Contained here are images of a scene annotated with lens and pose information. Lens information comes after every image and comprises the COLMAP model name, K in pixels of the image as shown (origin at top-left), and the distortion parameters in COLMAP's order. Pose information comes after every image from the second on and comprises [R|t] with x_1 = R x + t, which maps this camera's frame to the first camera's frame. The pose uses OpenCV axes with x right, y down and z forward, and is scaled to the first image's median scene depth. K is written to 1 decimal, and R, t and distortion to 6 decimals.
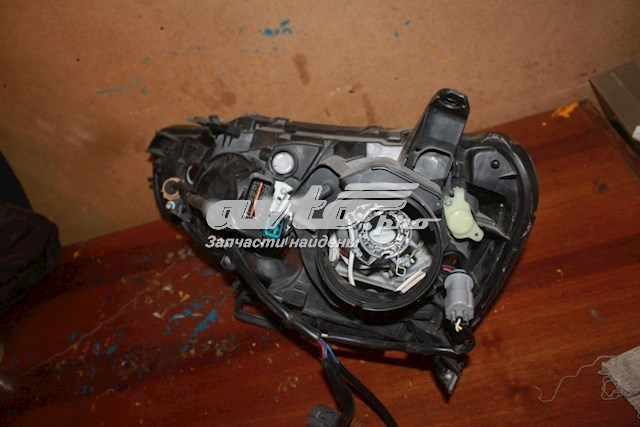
lens RADIAL K [[557.1, 0, 307.3], [0, 557.1, 209.2], [0, 0, 1]] dist [-0.145877, 0.130552]
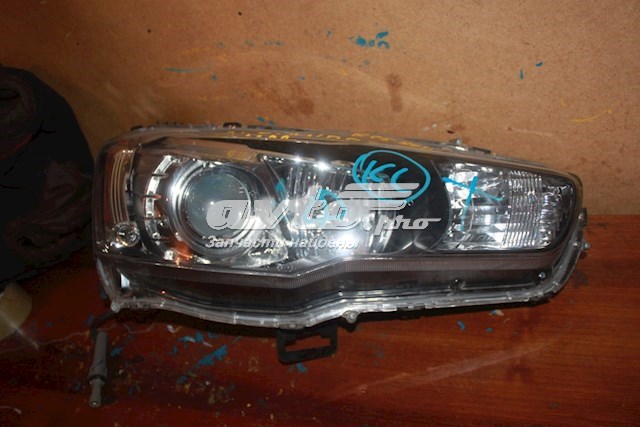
lens RADIAL K [[557.1, 0, 303.4], [0, 557.1, 215.6], [0, 0, 1]] dist [-0.145877, 0.130552]
pose [[0.943758, 0.249684, -0.216747, 0.085176], [-0.229421, 0.966568, 0.114505, -0.142629], [0.238091, -0.058339, 0.969489, 0.175072]]
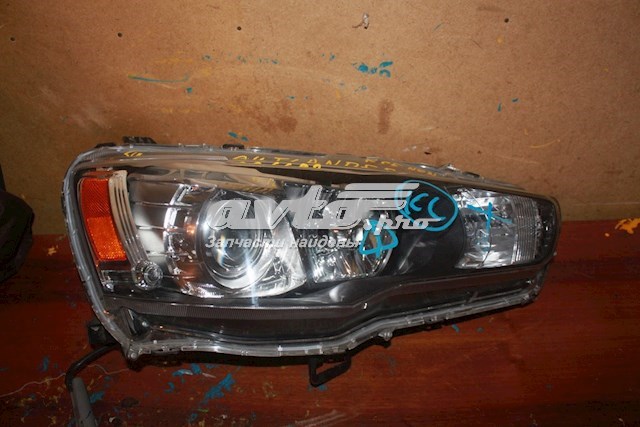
lens RADIAL K [[557.1, 0, 315.0], [0, 557.1, 218.6], [0, 0, 1]] dist [-0.145877, 0.130552]
pose [[0.961376, 0.213421, 0.173804, -0.231262], [-0.227943, 0.971286, 0.068160, -0.135159], [-0.154267, -0.105145, 0.982419, 0.156719]]
